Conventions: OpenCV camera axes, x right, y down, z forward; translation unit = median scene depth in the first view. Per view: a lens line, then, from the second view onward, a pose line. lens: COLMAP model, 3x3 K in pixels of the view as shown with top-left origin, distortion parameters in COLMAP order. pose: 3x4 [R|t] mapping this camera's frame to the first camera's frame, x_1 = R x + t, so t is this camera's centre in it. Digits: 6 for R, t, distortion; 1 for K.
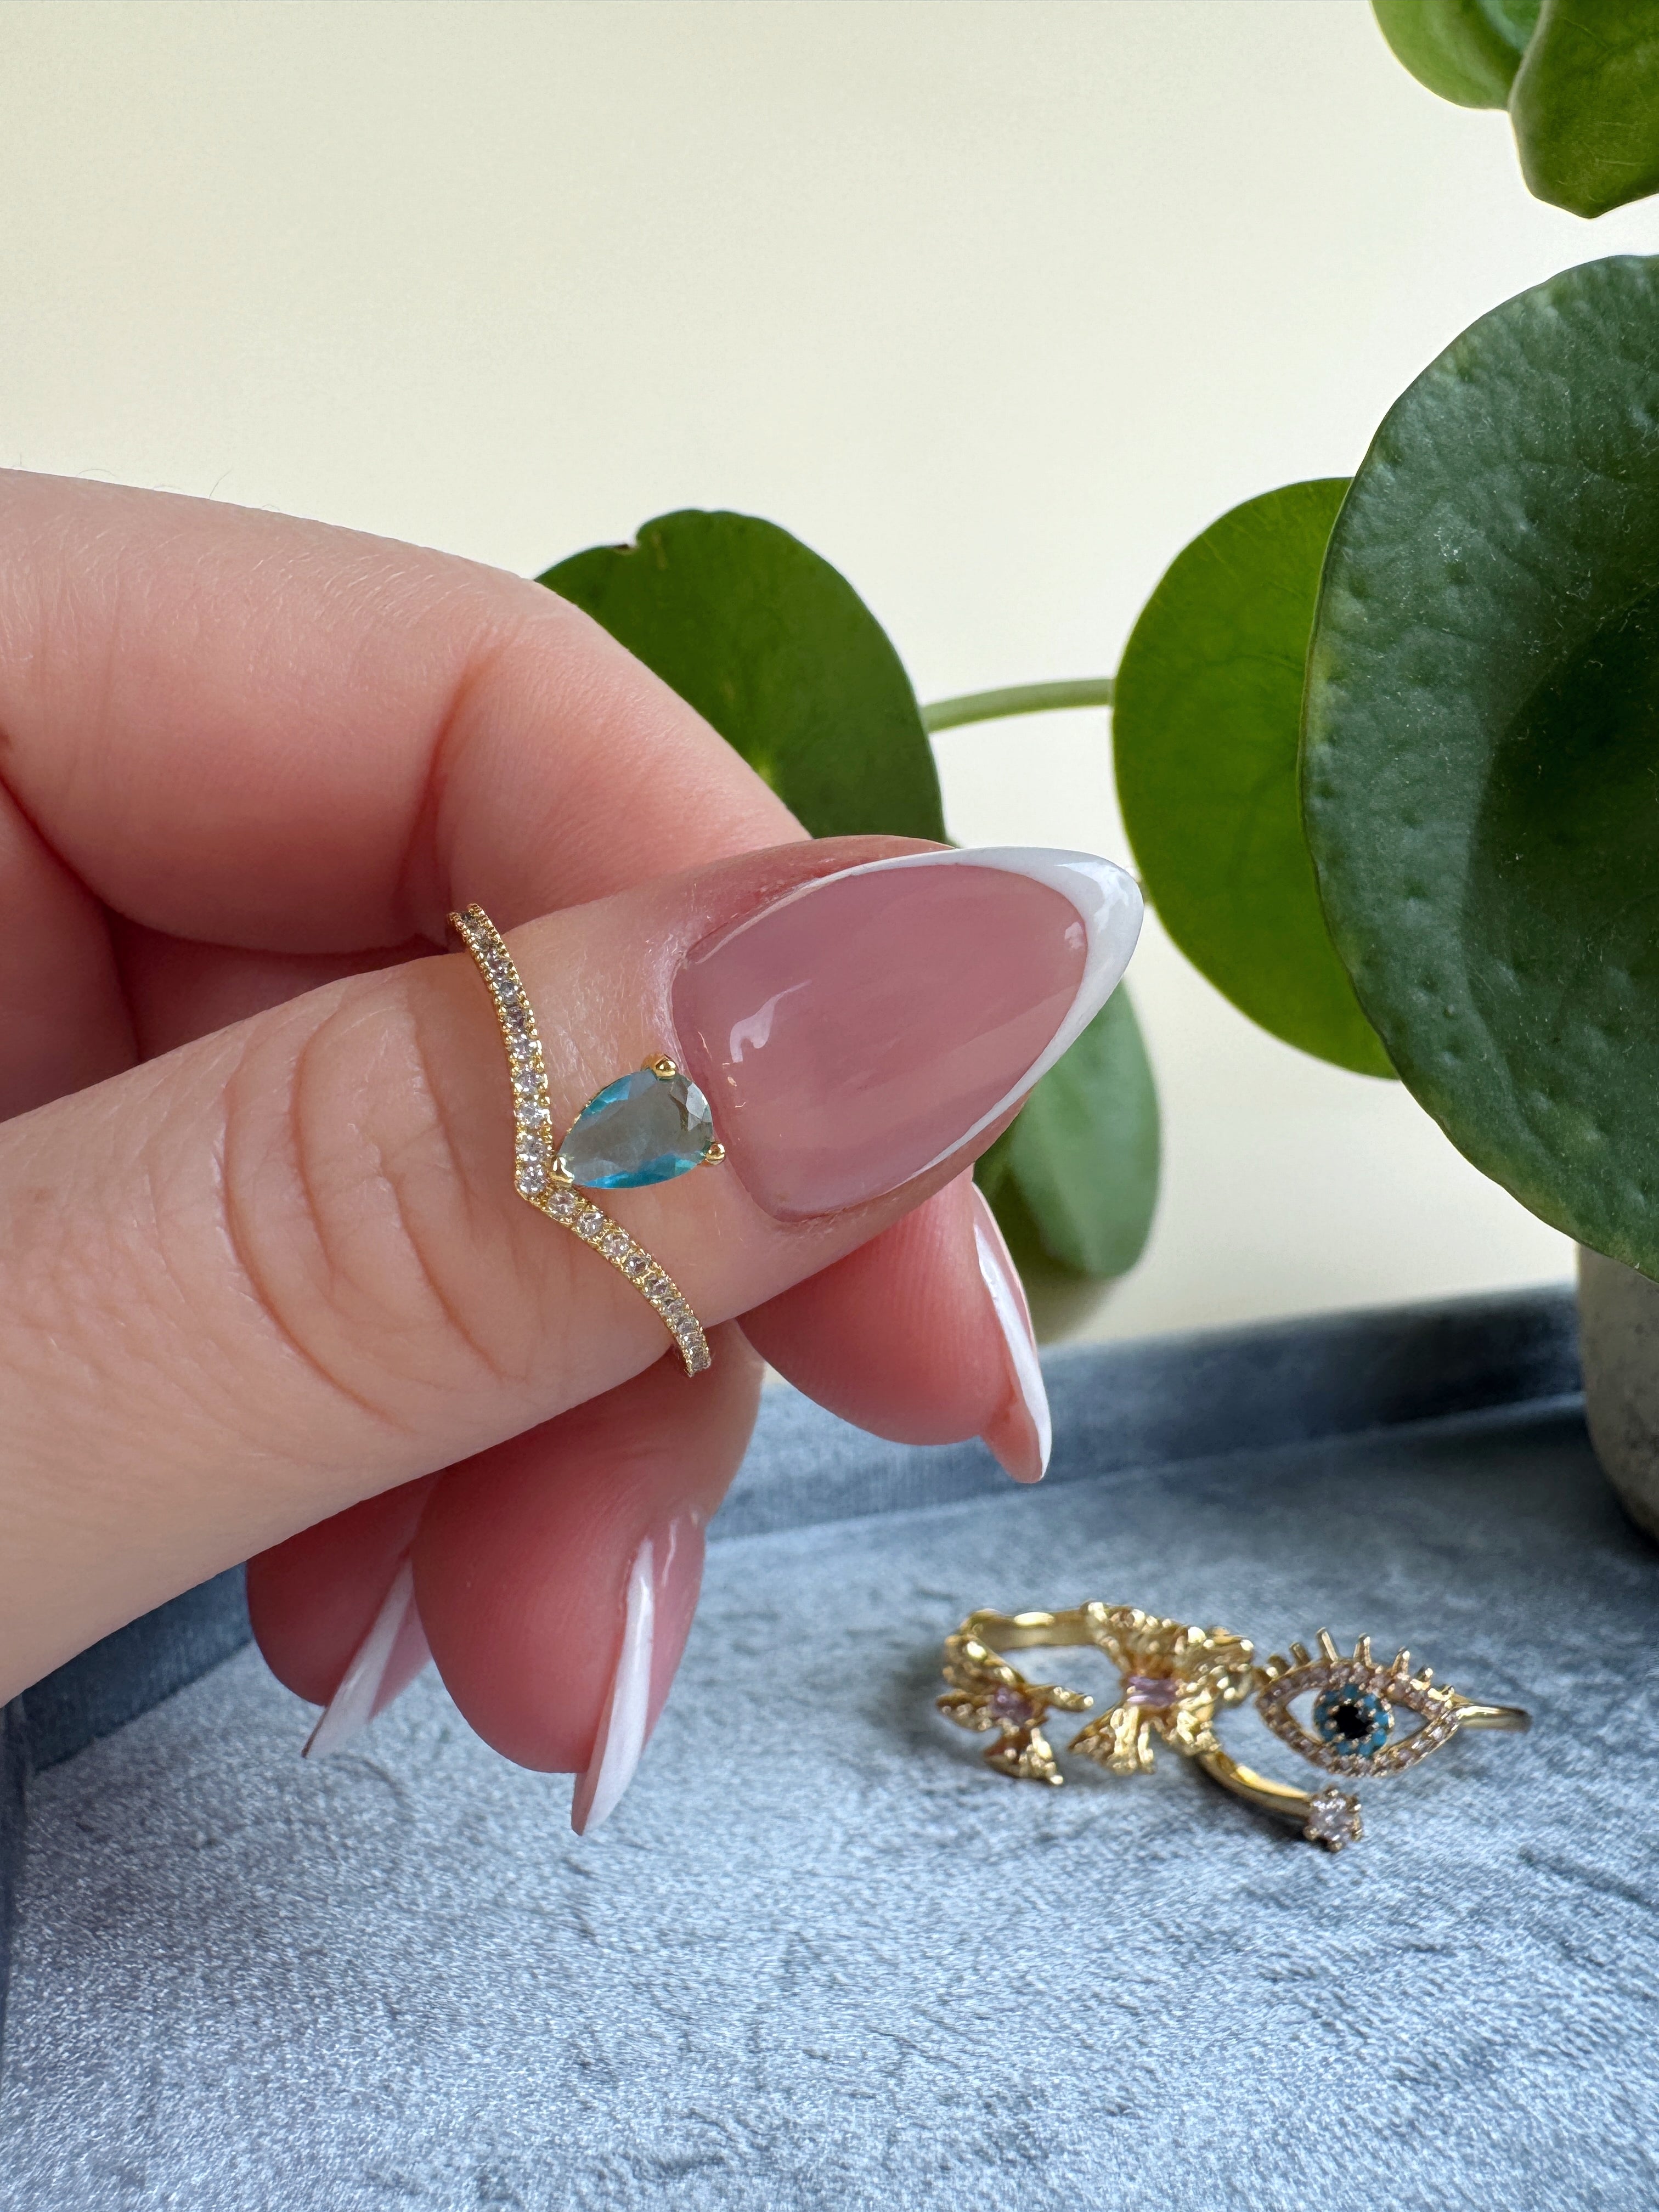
lens RADIAL K [[1565.8, 0, 829.5], [0, 1565.8, 1106.0], [0, 0, 1]] dist [-0.000112, -0.000822]
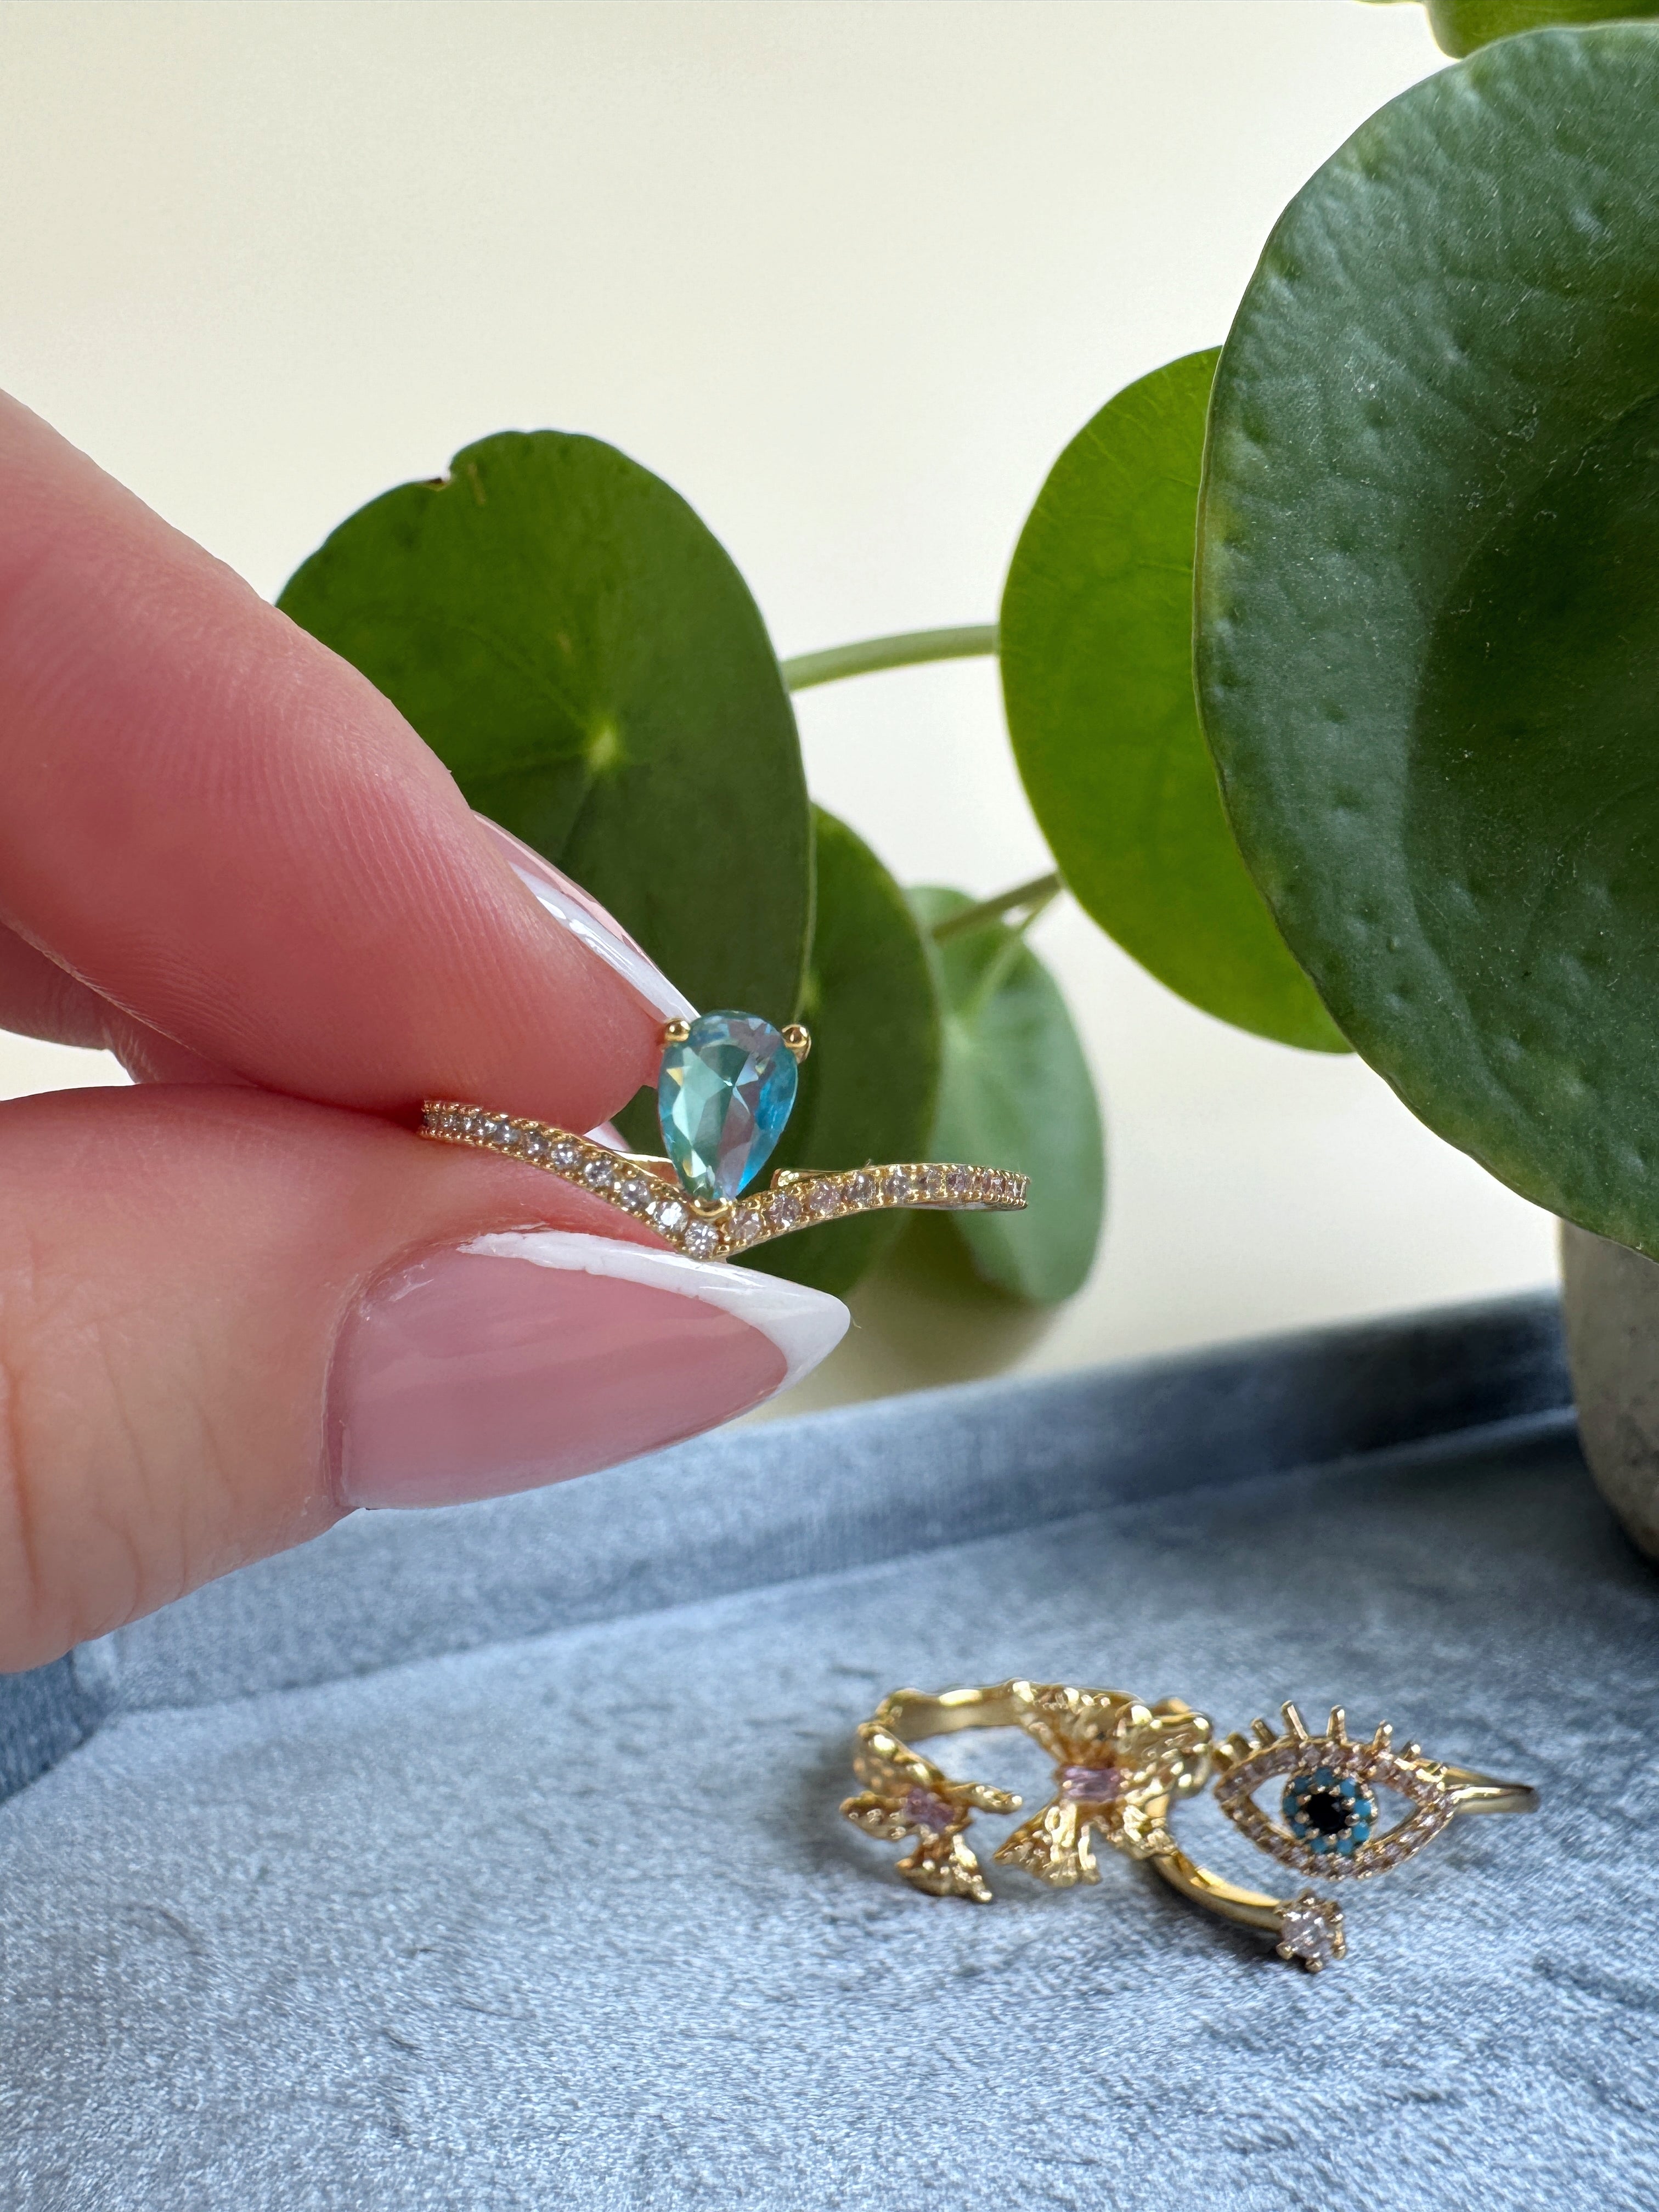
lens RADIAL K [[1565.8, 0, 829.5], [0, 1565.8, 1106.0], [0, 0, 1]] dist [-0.000112, -0.000822]
pose [[0.999000, -0.041267, 0.017191, 0.071453], [0.041766, 0.998683, -0.029809, 0.030855], [-0.015938, 0.030497, 0.999408, 0.162313]]
